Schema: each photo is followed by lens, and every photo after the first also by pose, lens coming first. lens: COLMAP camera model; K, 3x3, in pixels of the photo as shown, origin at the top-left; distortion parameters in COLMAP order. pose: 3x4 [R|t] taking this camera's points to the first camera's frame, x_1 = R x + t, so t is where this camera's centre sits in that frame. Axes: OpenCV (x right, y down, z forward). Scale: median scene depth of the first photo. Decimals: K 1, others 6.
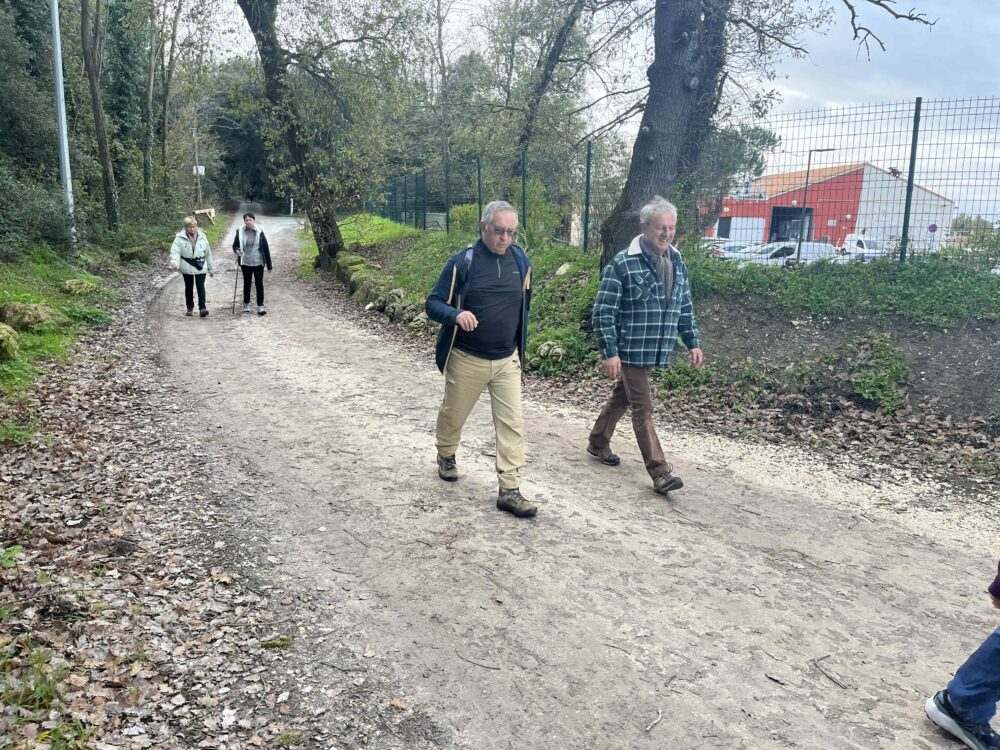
lens RADIAL K [[754.3, 0, 509.1], [0, 754.3, 377.4], [0, 0, 1]] dist [0.087012, -0.117248]
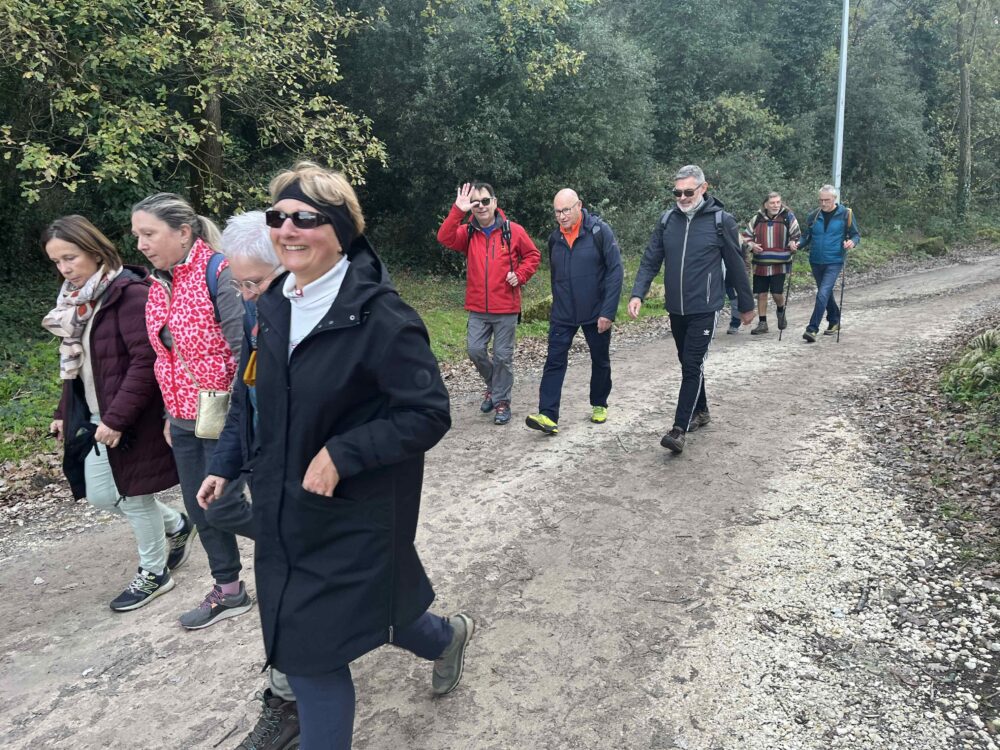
lens RADIAL K [[754.3, 0, 488.6], [0, 754.3, 379.5], [0, 0, 1]] dist [0.087012, -0.117248]
pose [[0.386779, 0.150854, -0.909750, 0.774397], [-0.142312, 0.984475, 0.102741, -0.049451], [0.911125, 0.089730, 0.402242, 0.413897]]
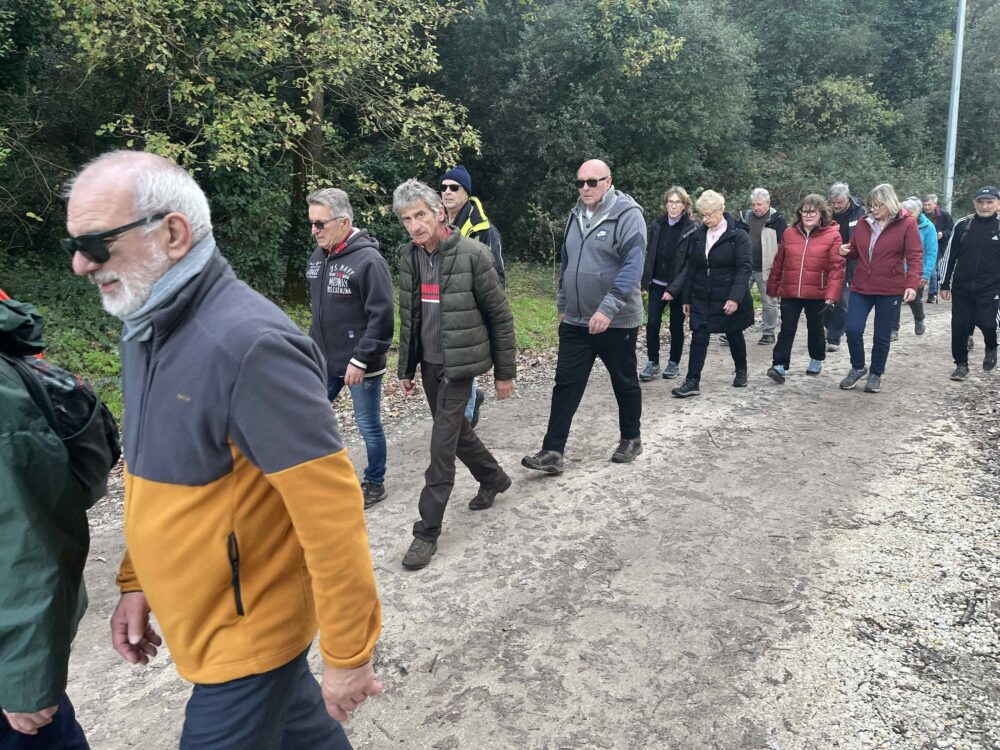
lens RADIAL K [[754.3, 0, 487.7], [0, 754.3, 368.0], [0, 0, 1]] dist [0.087012, -0.117248]
pose [[0.281875, 0.165150, -0.945131, 0.779636], [-0.163004, 0.978997, 0.122453, -0.051104], [0.945503, 0.119544, 0.302875, 0.399683]]
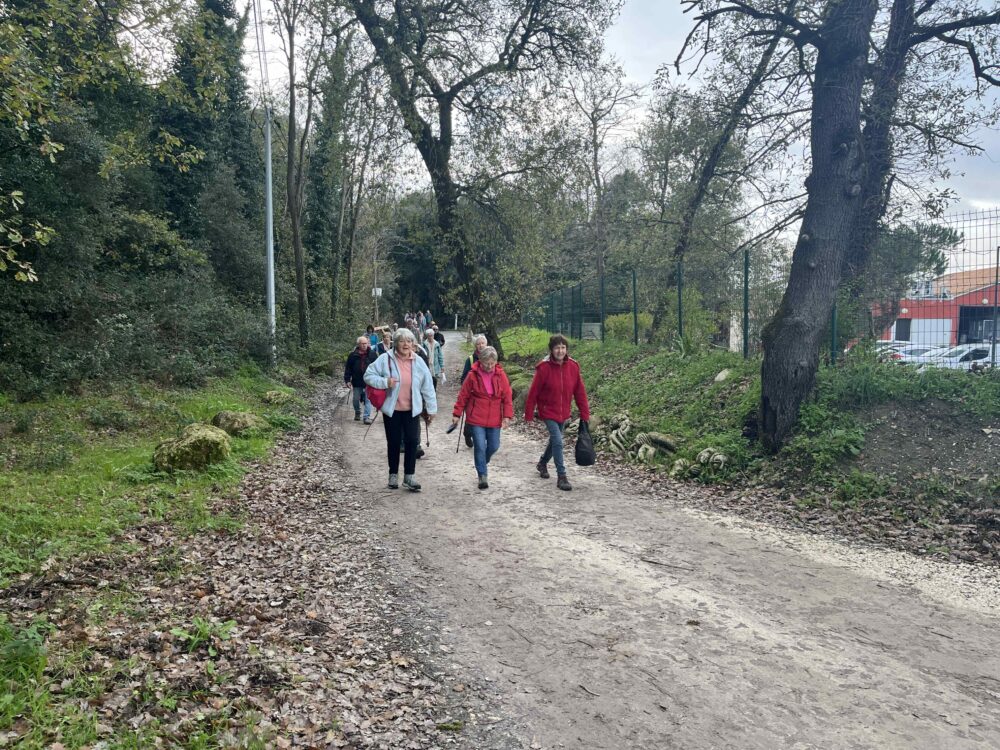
lens RADIAL K [[754.3, 0, 493.1], [0, 754.3, 376.9], [0, 0, 1]] dist [0.087012, -0.117248]
pose [[0.975240, -0.011591, -0.220843, -0.002249], [-0.019838, 0.990014, -0.139567, 0.006333], [0.220256, 0.140492, 0.965272, -0.044327]]
